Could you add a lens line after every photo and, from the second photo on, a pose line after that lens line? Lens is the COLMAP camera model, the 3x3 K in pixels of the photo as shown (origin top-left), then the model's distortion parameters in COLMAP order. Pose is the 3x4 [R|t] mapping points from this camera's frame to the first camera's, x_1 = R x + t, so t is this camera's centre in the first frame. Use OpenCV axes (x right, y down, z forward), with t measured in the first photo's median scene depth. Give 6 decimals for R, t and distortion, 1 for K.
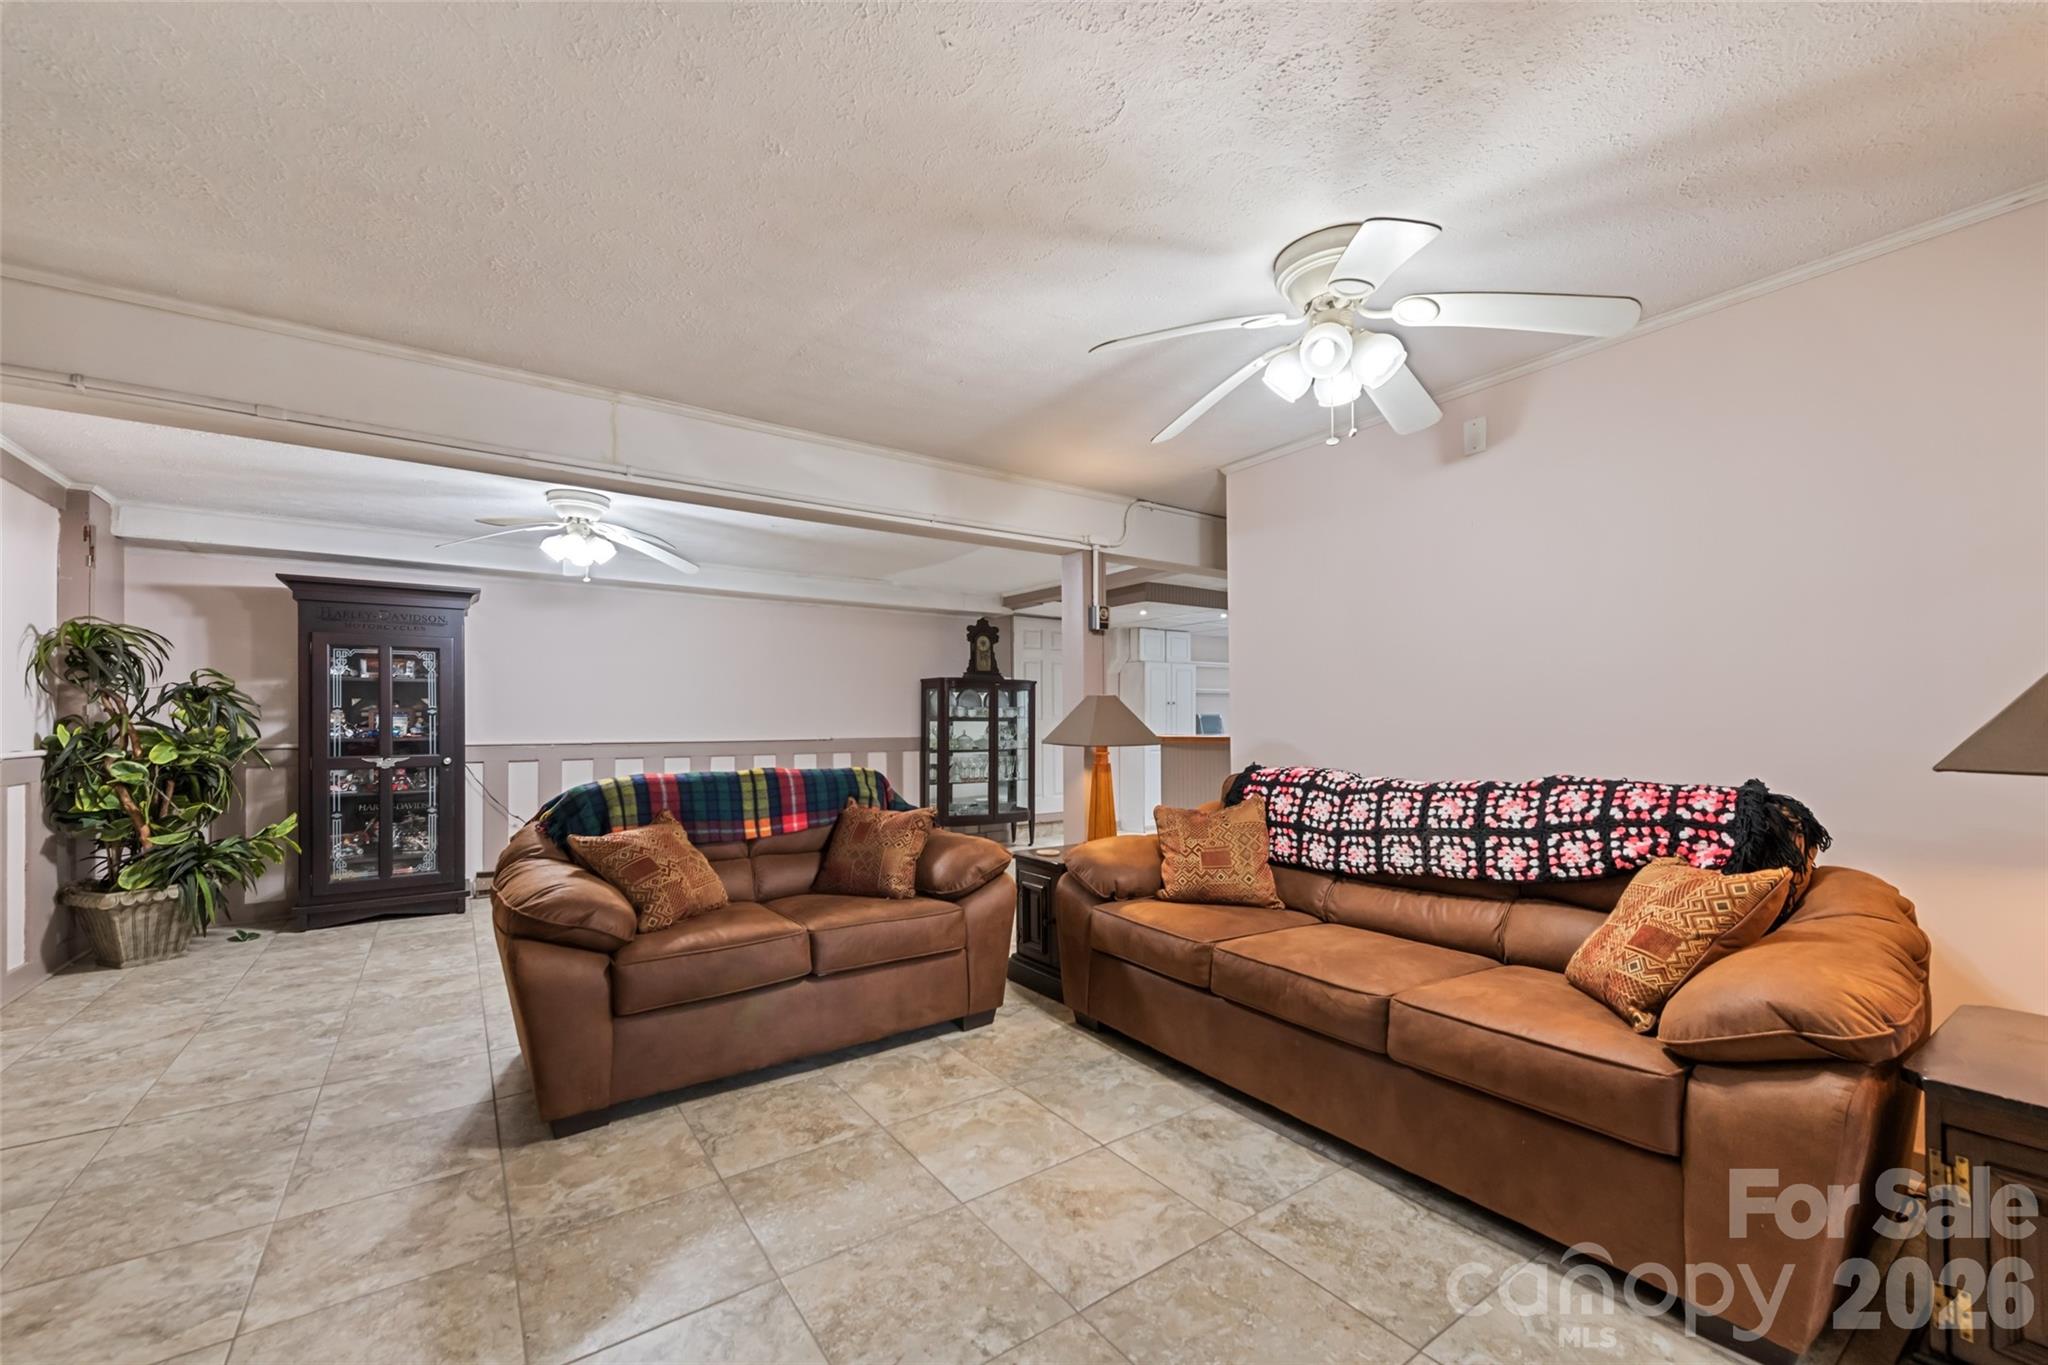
lens RADIAL K [[820.9, 0, 1023.4], [0, 820.9, 718.5], [0, 0, 1]] dist [0.012991, -0.000023]
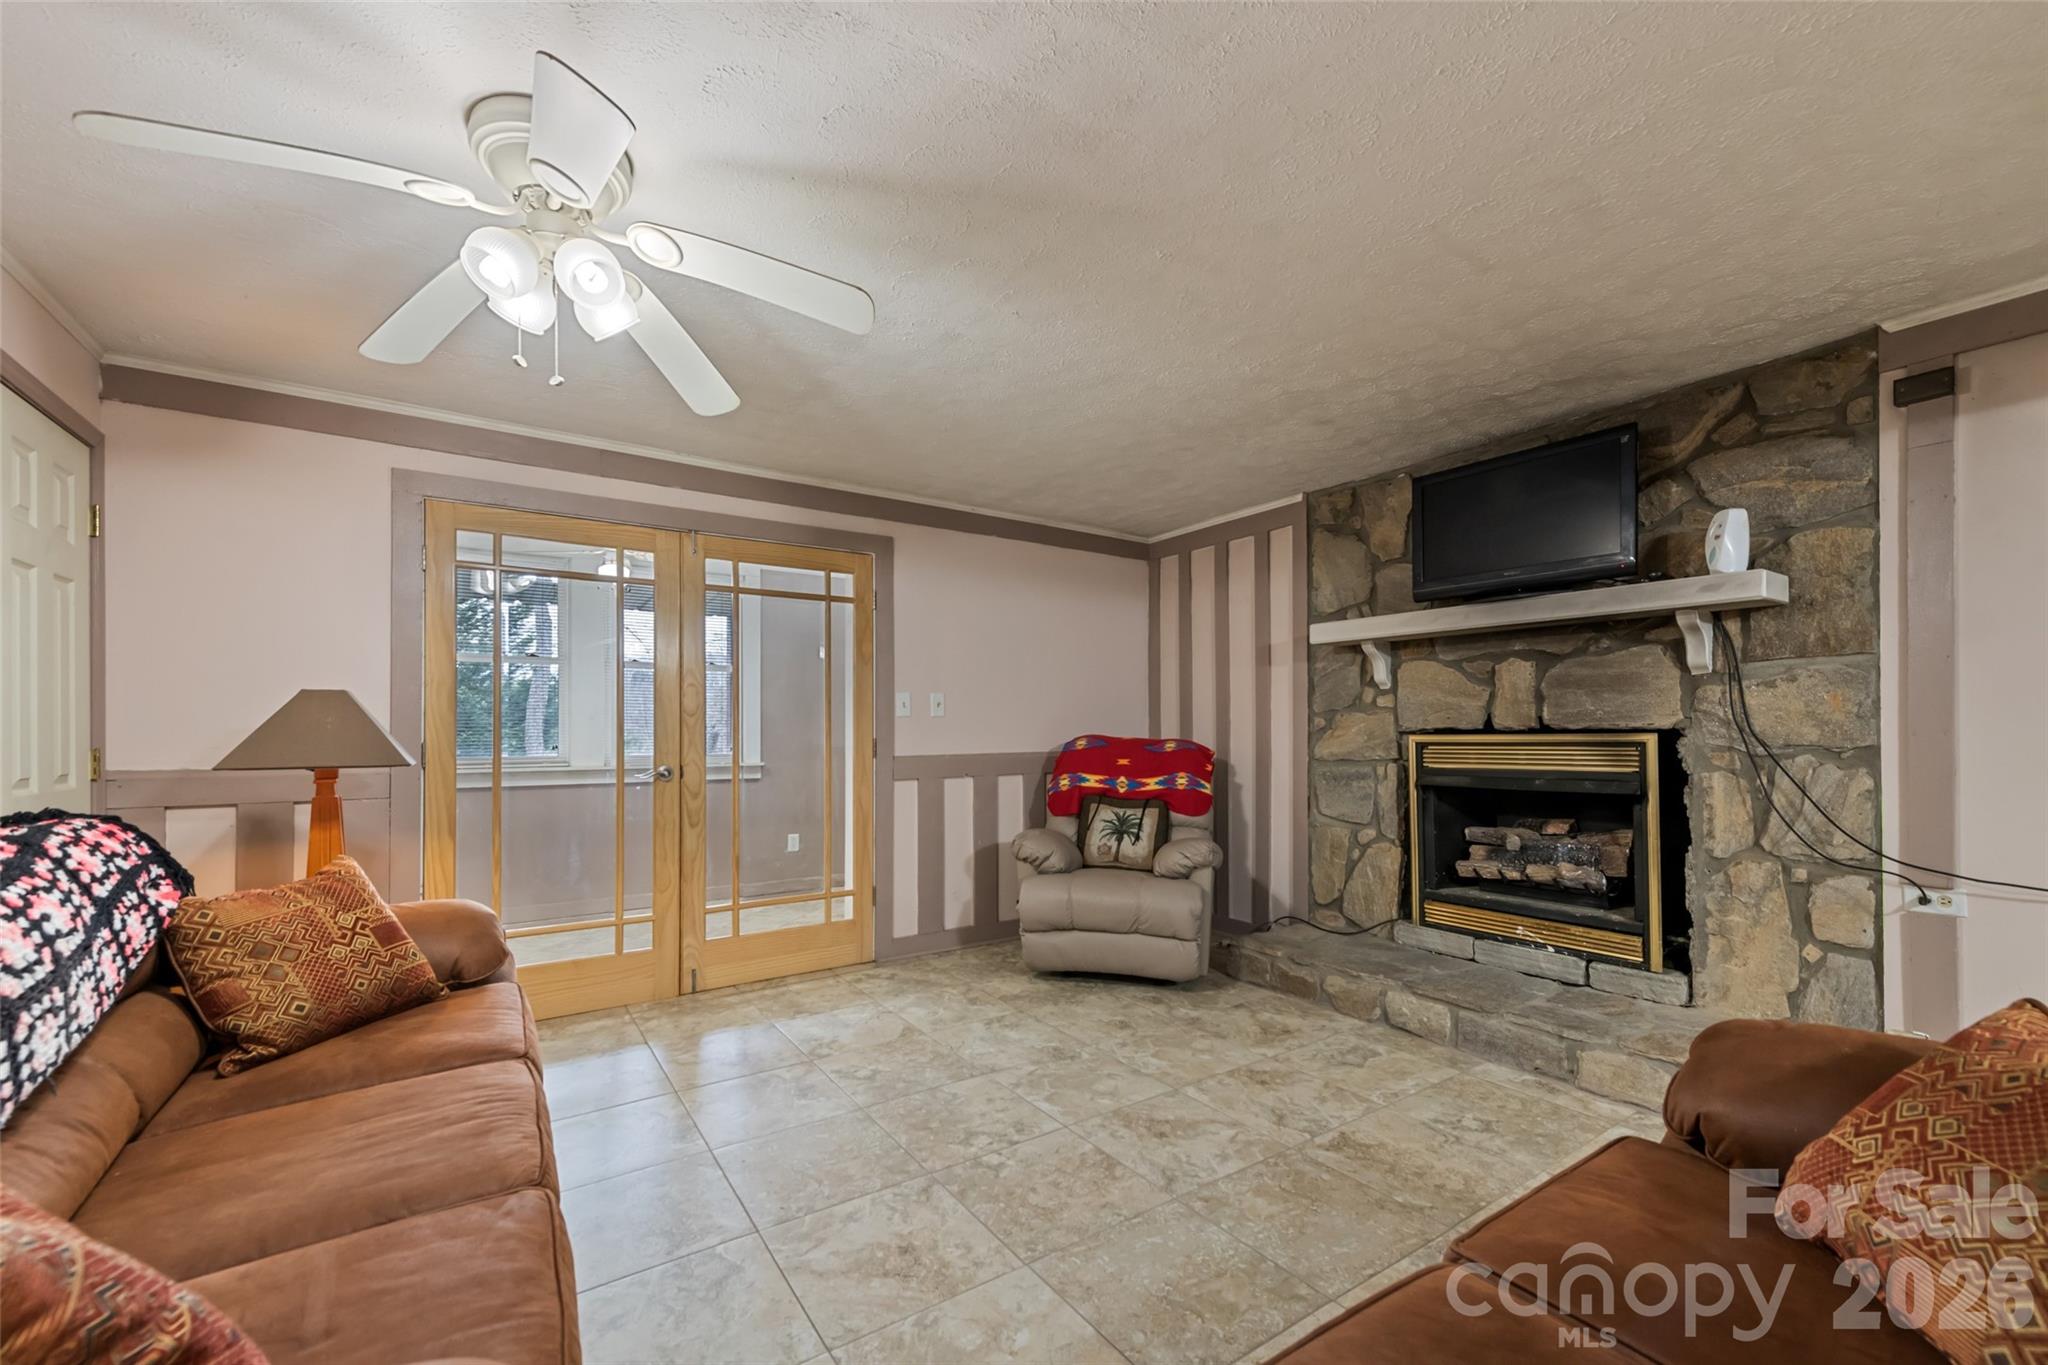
lens RADIAL K [[820.9, 0, 1023.4], [0, 820.9, 718.5], [0, 0, 1]] dist [0.012991, -0.000023]
pose [[-0.999962, 0.006360, 0.006001, -0.063839], [0.006230, 0.999751, -0.021433, 0.007253], [-0.006135, -0.021394, -0.999752, 1.528192]]
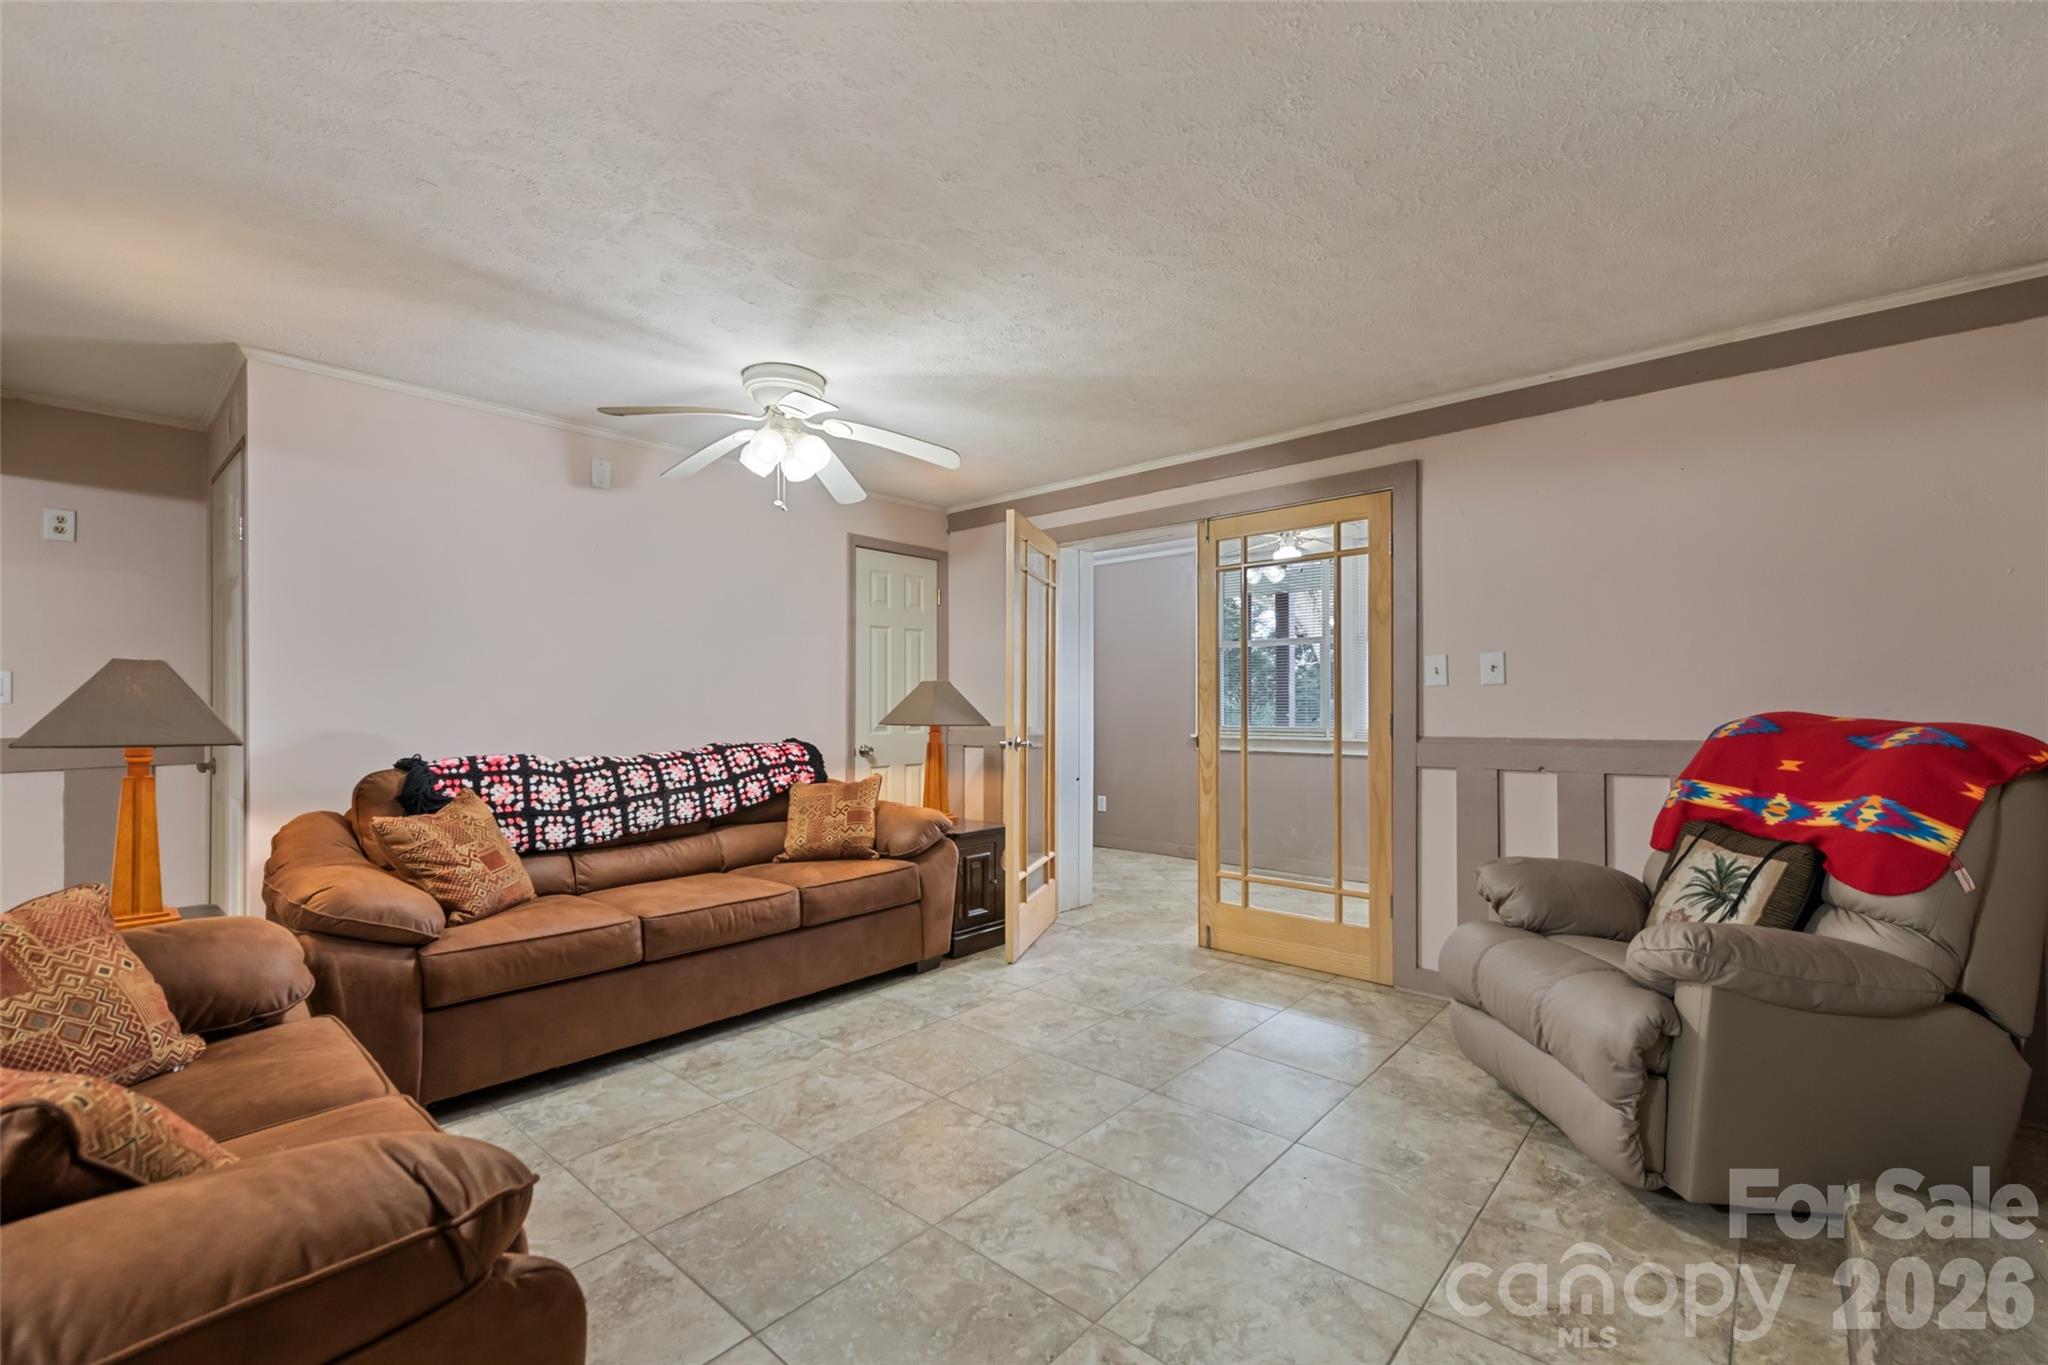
lens RADIAL K [[868.0, 0, 1024.0], [0, 868.0, 682.5], [0, 0, 1]] dist [0.013660, -0.000063]
pose [[-0.237290, 0.029893, 0.970979, -1.002251], [-0.003234, 0.999497, -0.031562, 0.006155], [-0.971433, -0.010629, -0.237074, 0.805809]]
